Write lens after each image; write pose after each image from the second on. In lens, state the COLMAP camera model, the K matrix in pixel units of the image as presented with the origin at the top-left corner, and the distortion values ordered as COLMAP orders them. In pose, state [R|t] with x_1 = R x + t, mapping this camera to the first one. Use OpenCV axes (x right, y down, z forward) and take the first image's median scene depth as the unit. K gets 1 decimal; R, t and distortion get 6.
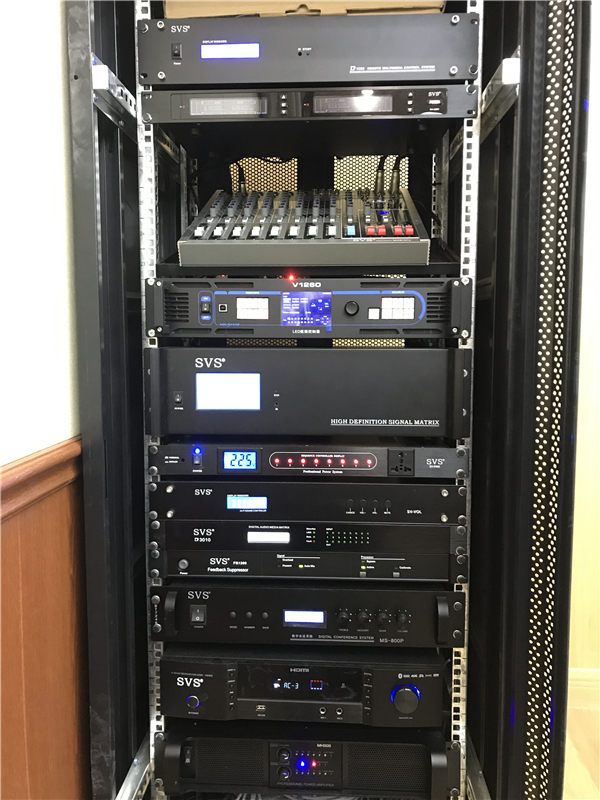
lens RADIAL K [[662.0, 0, 300.2], [0, 662.0, 396.1], [0, 0, 1]] dist [0.034647, -0.050395]
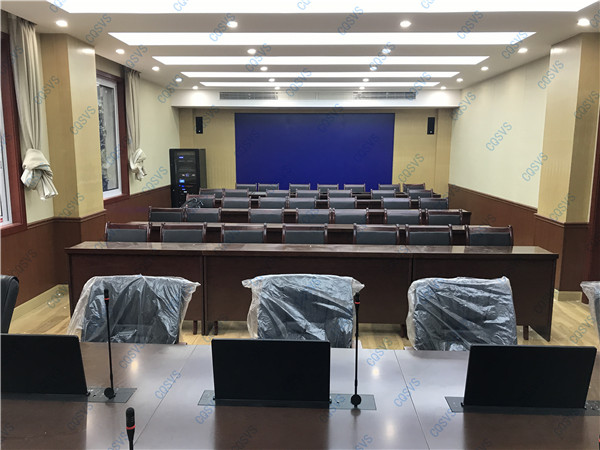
lens RADIAL K [[496.5, 0, 299.5], [0, 496.5, 225.8], [0, 0, 1]] dist [0.034647, -0.050395]
pose [[0.999788, 0.000247, 0.020565, 2.139456], [-0.001533, 0.998043, 0.062508, 0.270870], [-0.020509, -0.062526, 0.997833, -9.509938]]
